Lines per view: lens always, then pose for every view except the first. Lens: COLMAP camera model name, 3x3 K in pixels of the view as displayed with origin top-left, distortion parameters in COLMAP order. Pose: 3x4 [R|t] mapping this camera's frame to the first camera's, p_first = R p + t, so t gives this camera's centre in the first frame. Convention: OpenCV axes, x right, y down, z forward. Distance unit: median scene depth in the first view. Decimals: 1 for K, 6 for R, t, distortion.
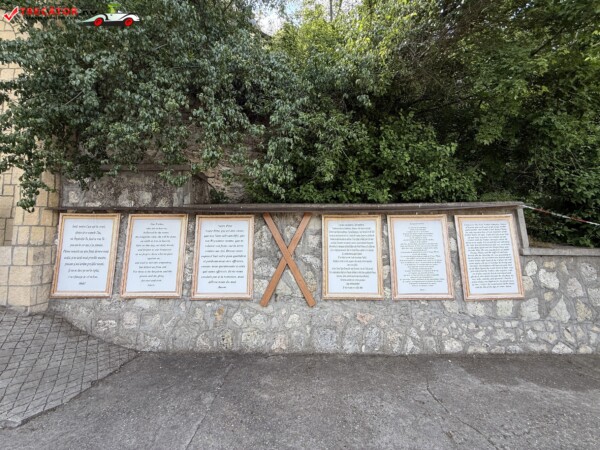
lens RADIAL K [[240.2, 0, 300.0], [0, 240.2, 225.0], [0, 0, 1]] dist [0.001243, 0.000266]
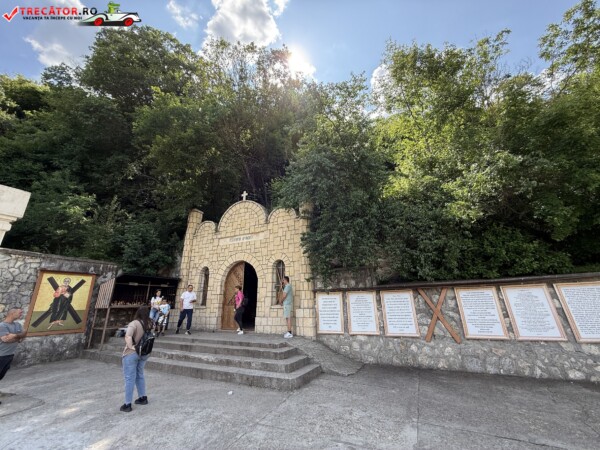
lens RADIAL K [[240.2, 0, 300.0], [0, 240.2, 225.0], [0, 0, 1]] dist [0.001243, 0.000266]
pose [[0.905410, -0.154009, -0.395620, -0.170164], [0.048146, 0.963117, -0.264741, -0.074809], [0.421800, 0.220652, 0.879430, -1.176739]]
